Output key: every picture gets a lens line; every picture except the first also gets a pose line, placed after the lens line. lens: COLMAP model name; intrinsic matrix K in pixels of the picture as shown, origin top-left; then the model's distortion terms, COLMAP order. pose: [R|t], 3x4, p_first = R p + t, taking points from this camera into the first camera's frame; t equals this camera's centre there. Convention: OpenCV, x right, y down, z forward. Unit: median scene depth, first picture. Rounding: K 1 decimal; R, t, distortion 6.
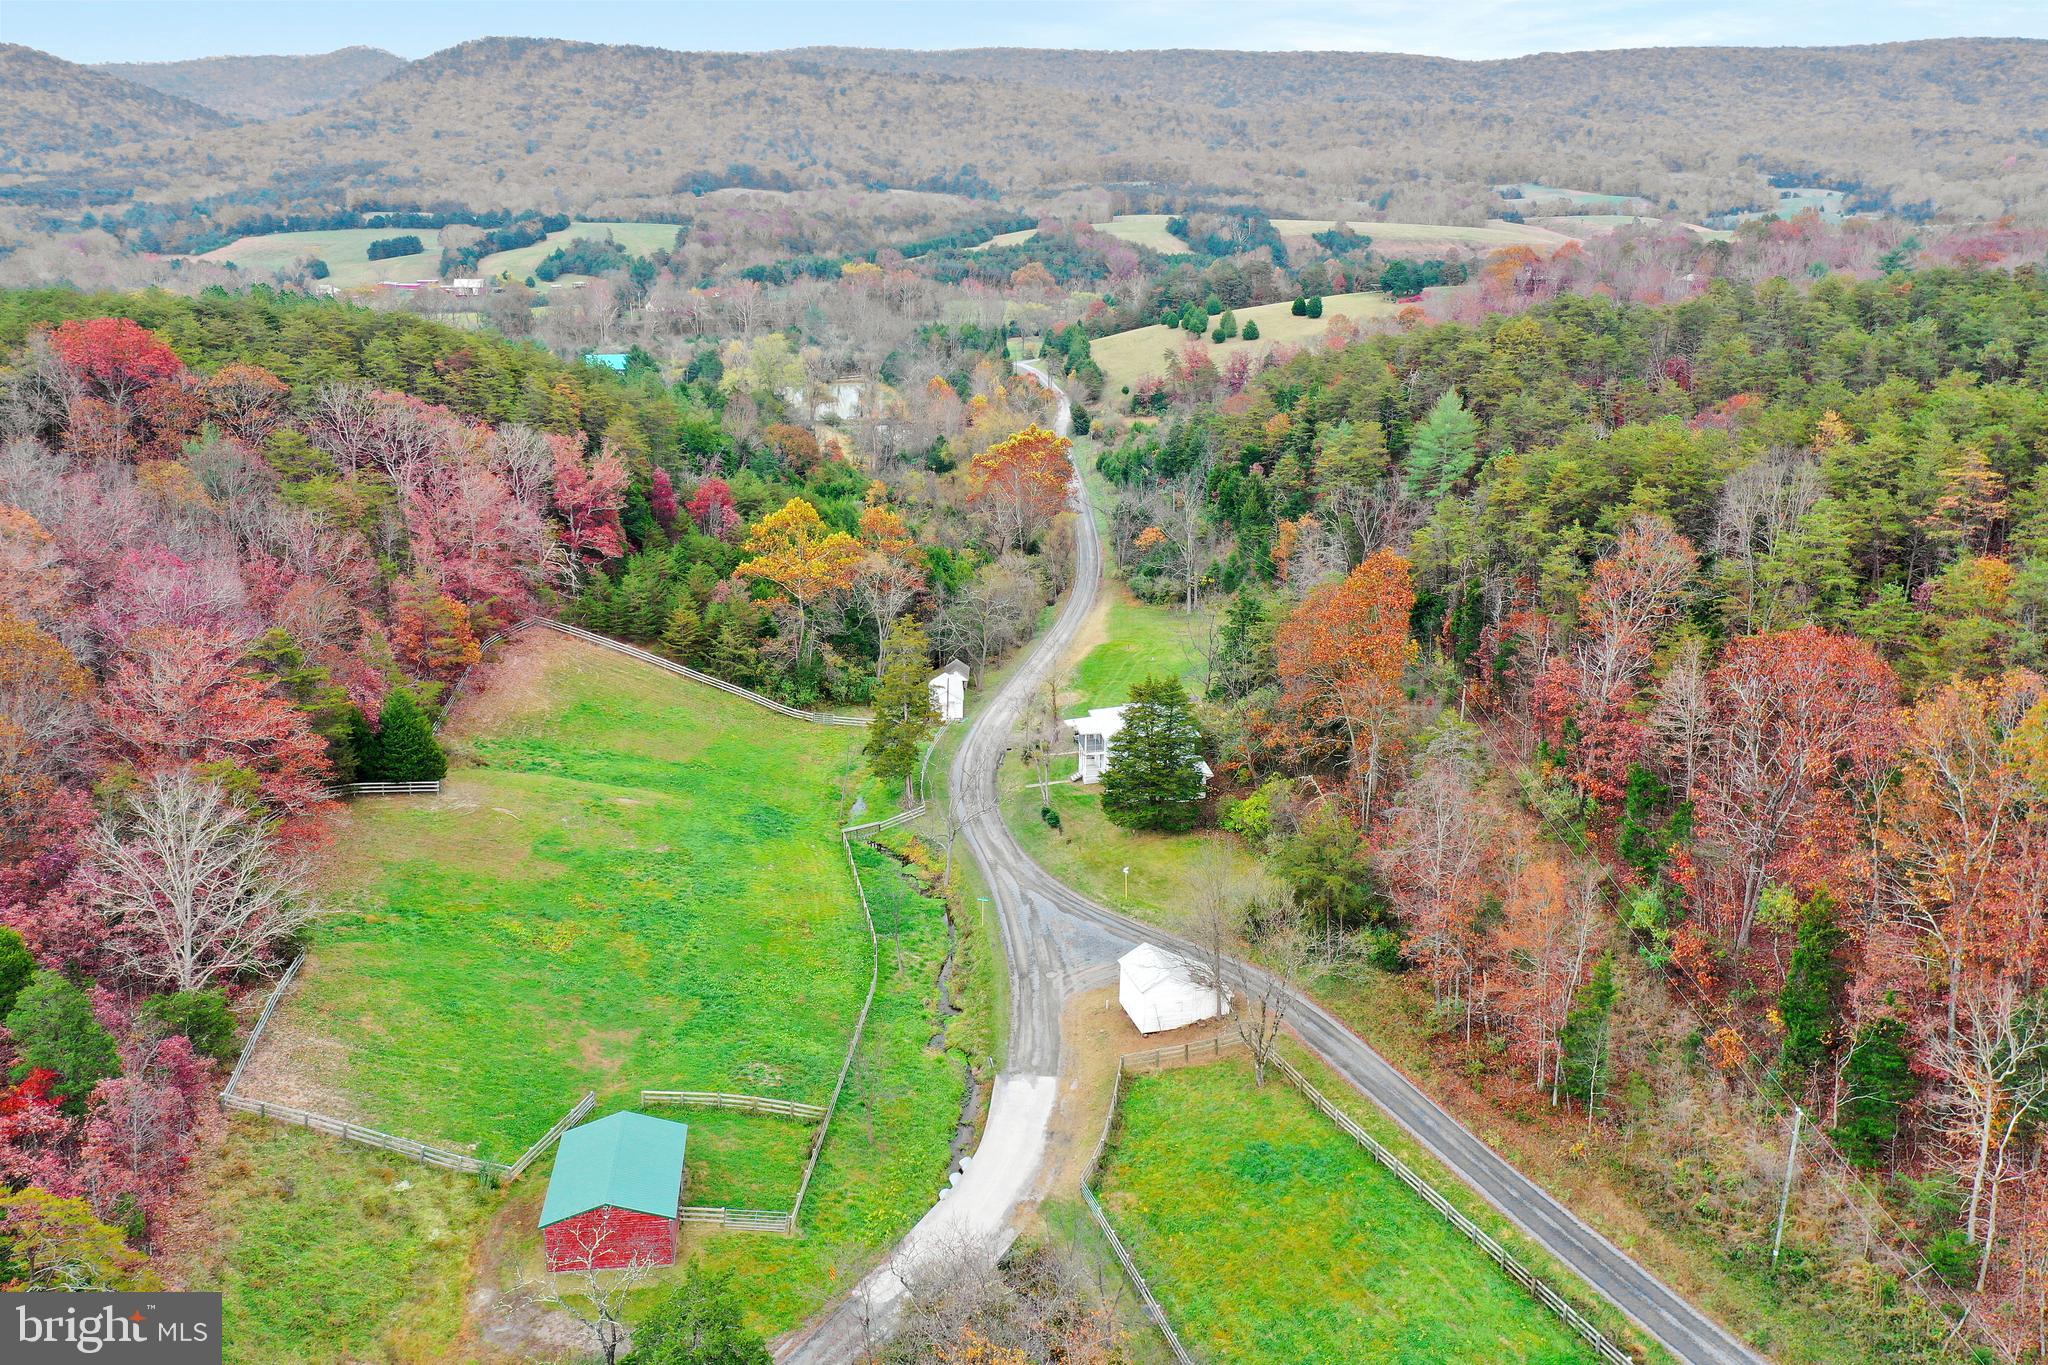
lens RADIAL K [[1614.1, 0, 1012.6], [0, 1614.1, 666.3], [0, 0, 1]] dist [-0.004295, -0.000786]
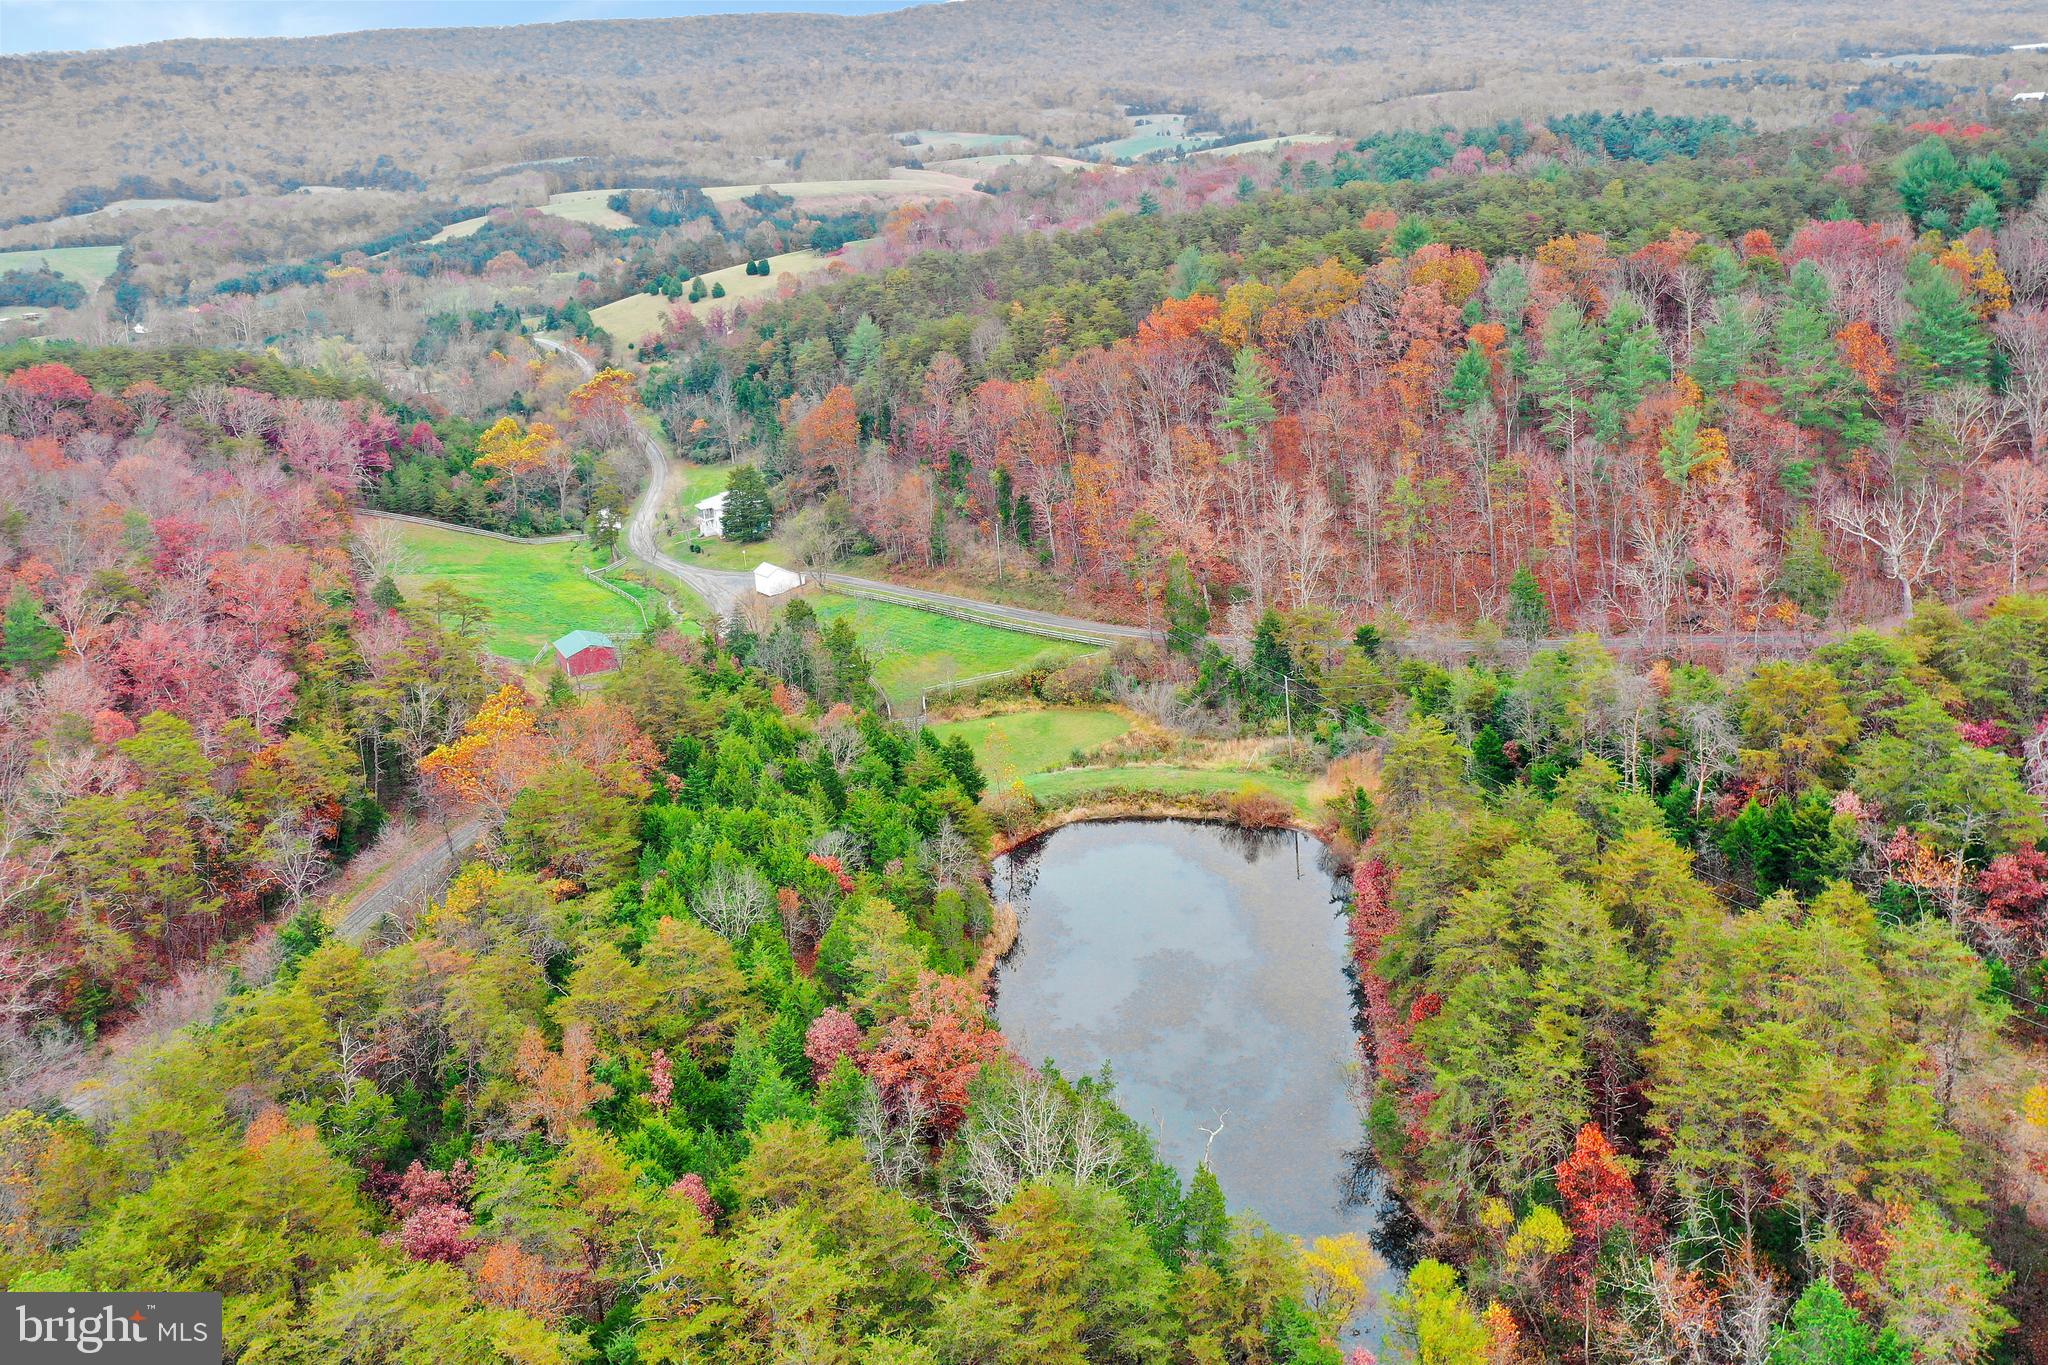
lens RADIAL K [[1745.3, 0, 1029.7], [0, 1745.3, 355.1], [0, 0, 1]] dist [0.002950, 0.000959]
pose [[0.935900, -0.119980, 0.331204, -0.044208], [0.171828, 0.976258, -0.131891, 0.035032], [-0.307517, 0.180347, 0.934296, -0.187329]]
